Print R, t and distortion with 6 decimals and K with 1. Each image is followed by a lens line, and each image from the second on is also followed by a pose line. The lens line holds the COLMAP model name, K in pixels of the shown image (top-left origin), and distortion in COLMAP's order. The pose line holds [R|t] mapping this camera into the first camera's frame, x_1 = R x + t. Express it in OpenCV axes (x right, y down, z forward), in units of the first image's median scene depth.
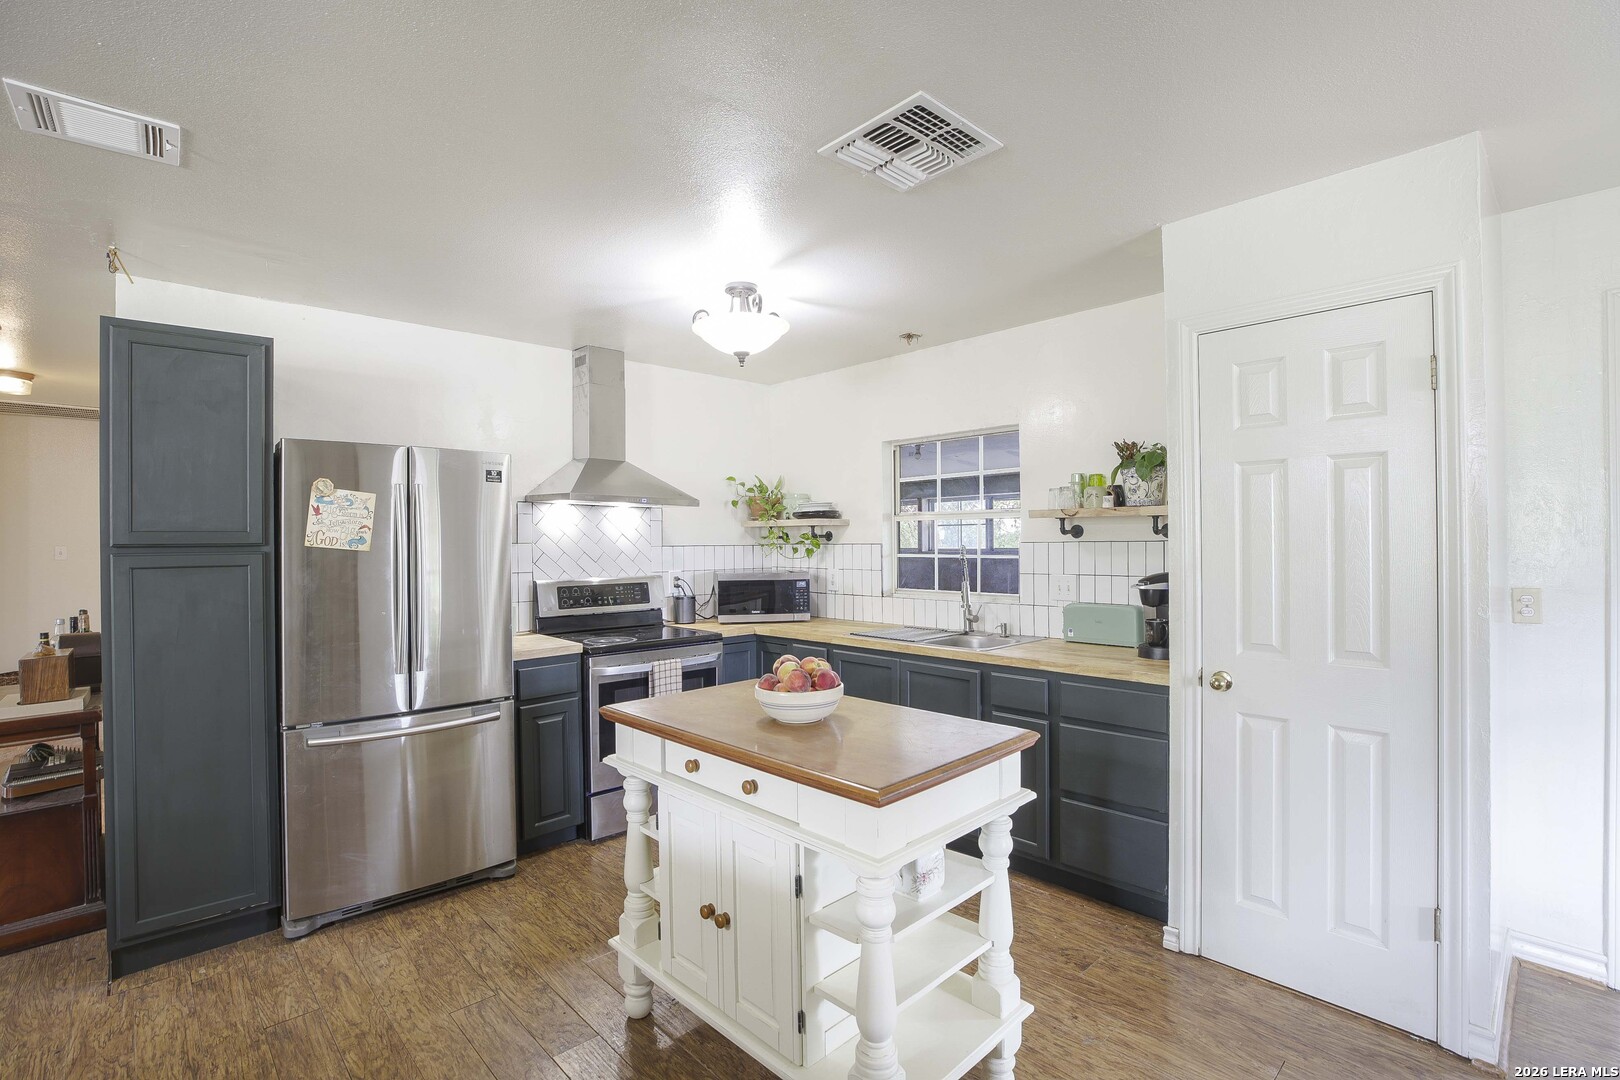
lens RADIAL K [[744.3, 0, 805.9], [0, 744.3, 535.7], [0, 0, 1]] dist [-0.030106, 0.001842]
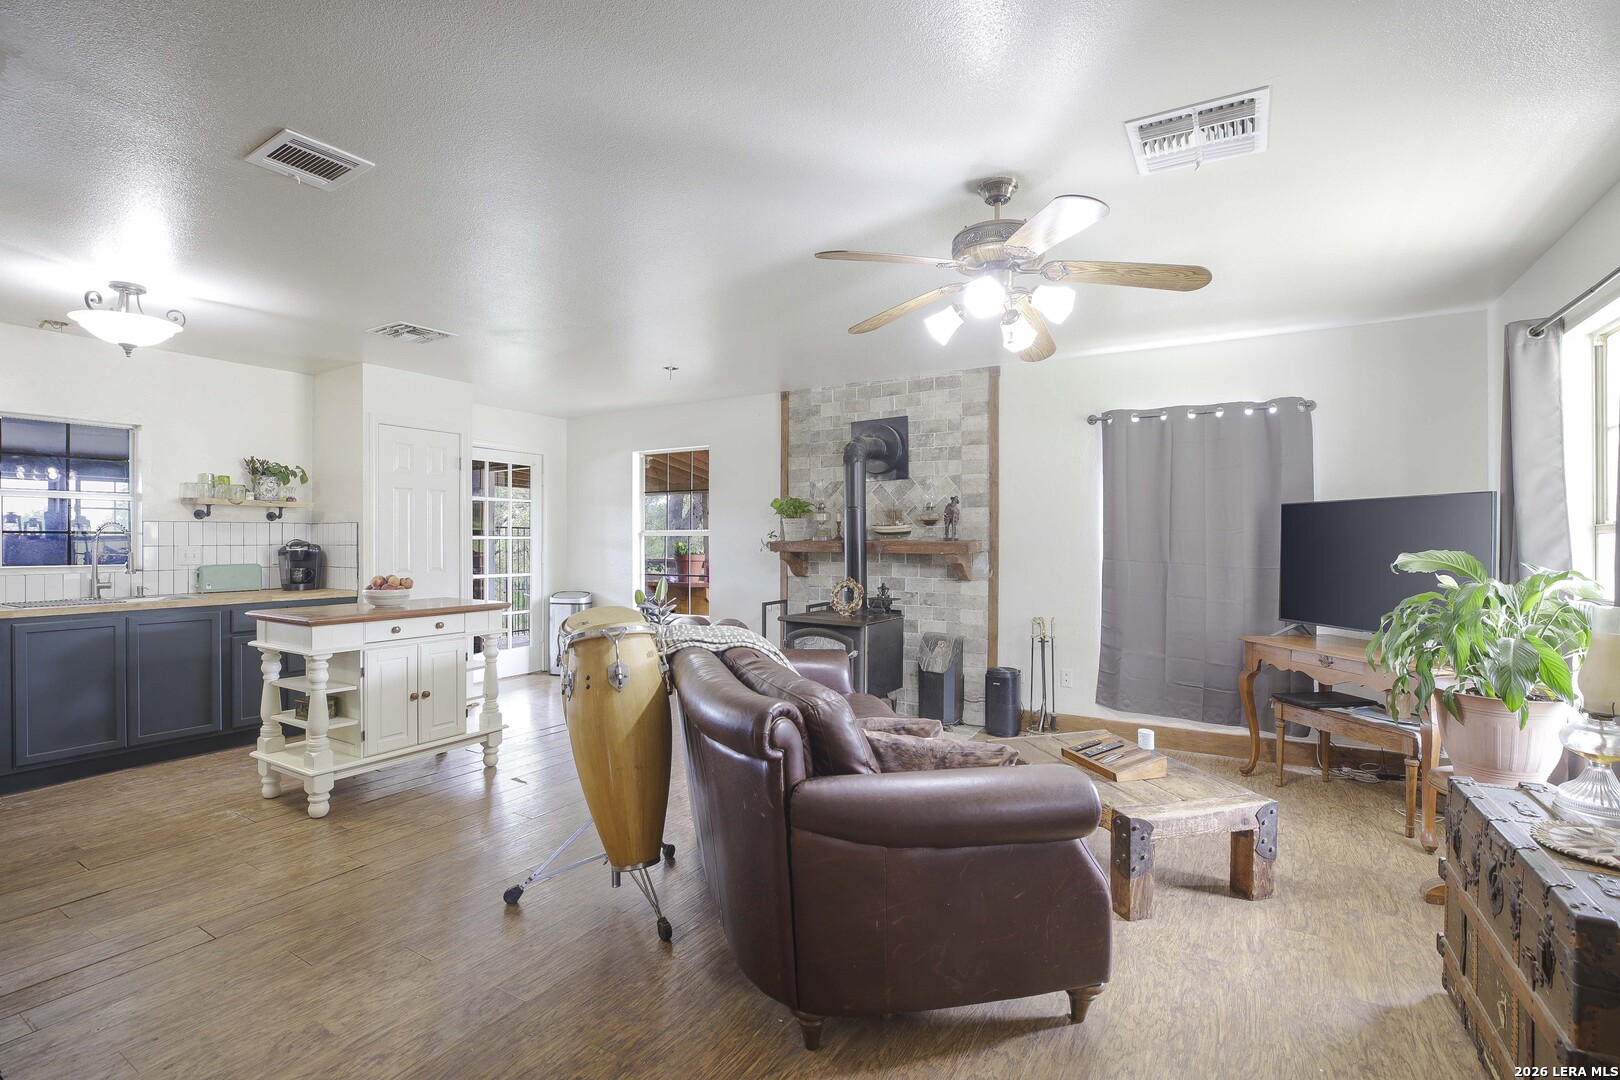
lens RADIAL K [[744.3, 0, 815.9], [0, 744.3, 536.7], [0, 0, 1]] dist [-0.030106, 0.001842]
pose [[-0.269986, 0.011860, 0.962791, -1.113421], [-0.005640, 0.999888, -0.013899, 0.042667], [-0.962848, -0.009182, -0.269889, 0.226931]]
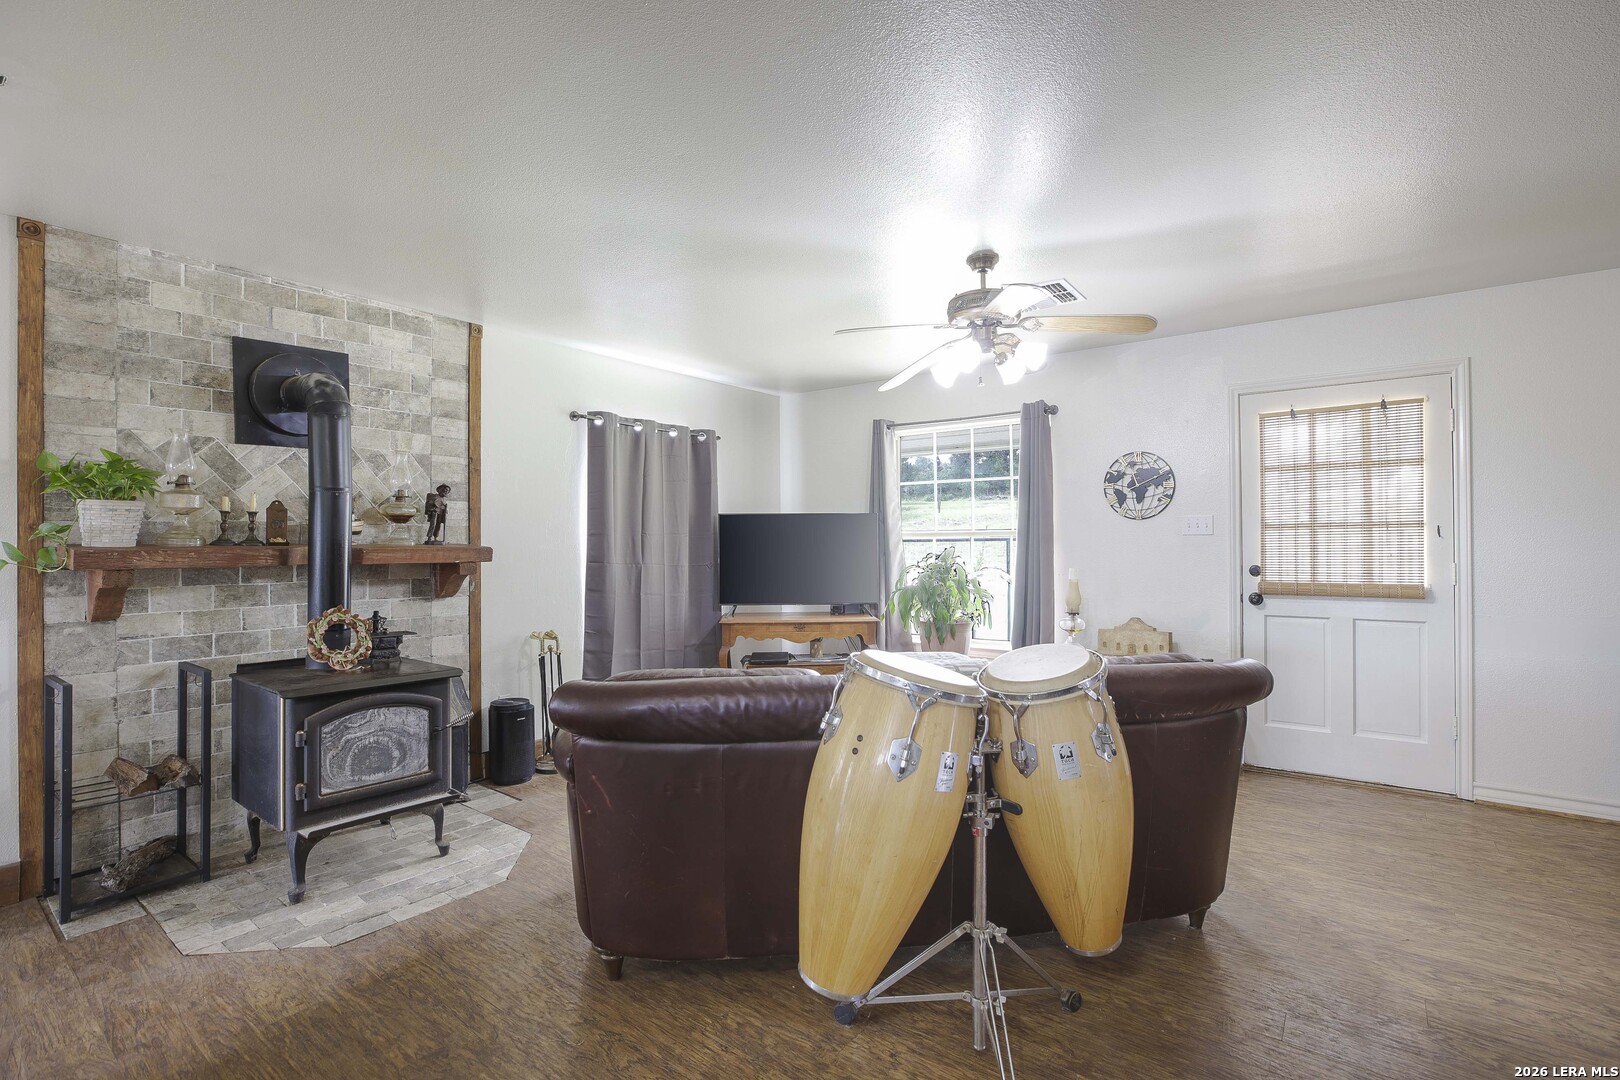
lens RADIAL K [[744.3, 0, 809.7], [0, 744.3, 541.8], [0, 0, 1]] dist [-0.030106, 0.001842]
pose [[-0.987261, 0.012411, -0.158626, -0.233012], [0.013690, 0.999882, -0.006977, 0.039716], [0.158521, -0.009059, -0.987314, 0.661753]]
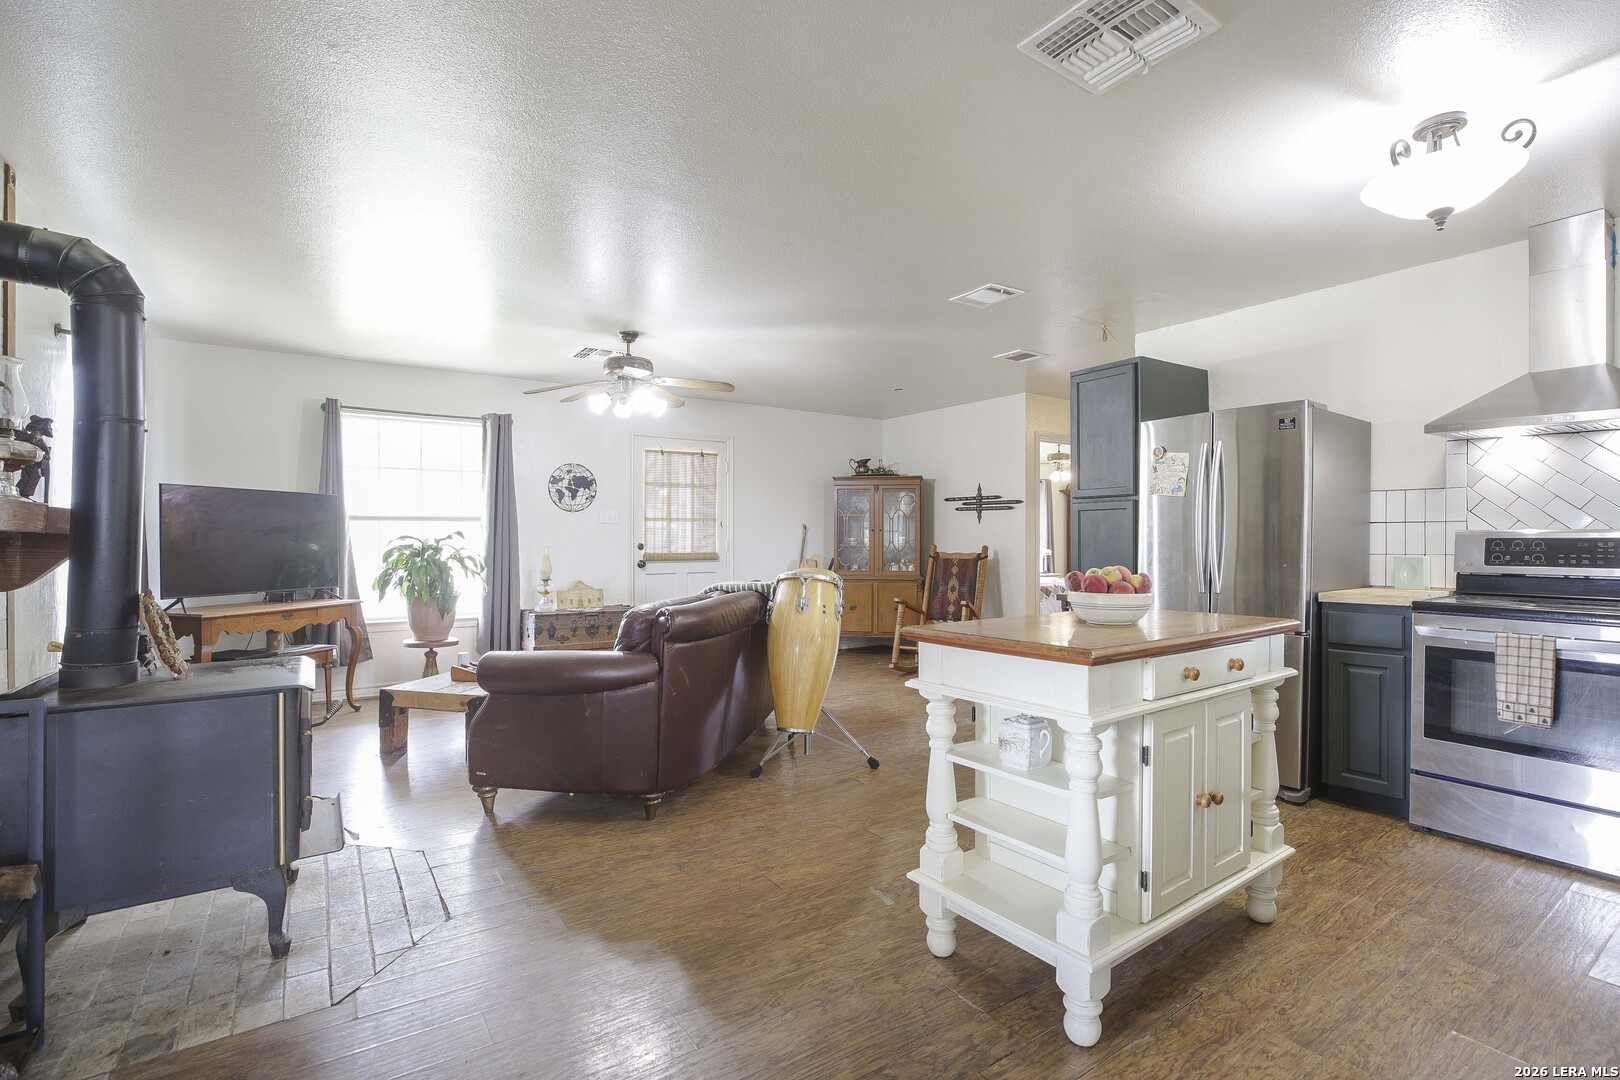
lens RADIAL K [[744.3, 0, 812.1], [0, 744.3, 536.4], [0, 0, 1]] dist [-0.030106, 0.001842]
pose [[-0.169184, 0.003847, -0.985577, 0.582683], [0.008556, 0.999960, 0.002434, 0.058361], [0.985547, -0.008021, -0.169210, 0.396702]]
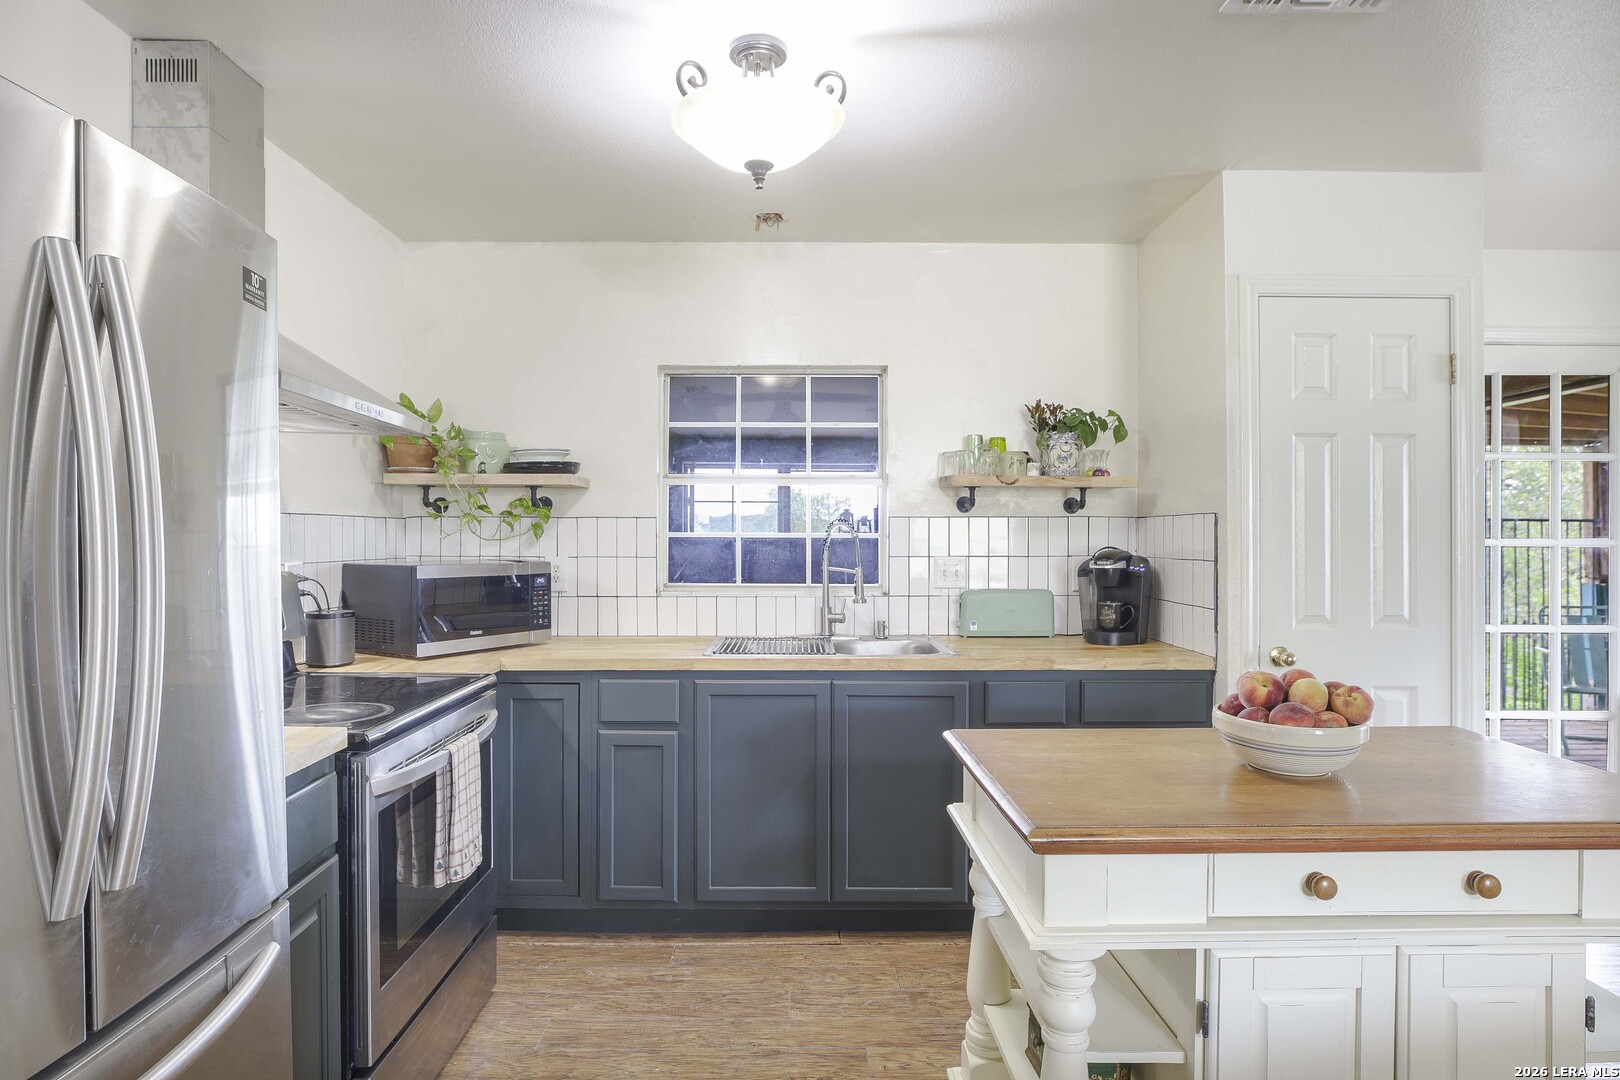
lens RADIAL K [[878.7, 0, 792.9], [0, 878.7, 531.3], [0, 0, 1]] dist [-0.014437, -0.001855]
pose [[0.683590, 0.012491, 0.729759, -0.432428], [-0.014088, 0.999893, -0.003918, 0.027475], [-0.729730, -0.007602, 0.683693, 0.410174]]
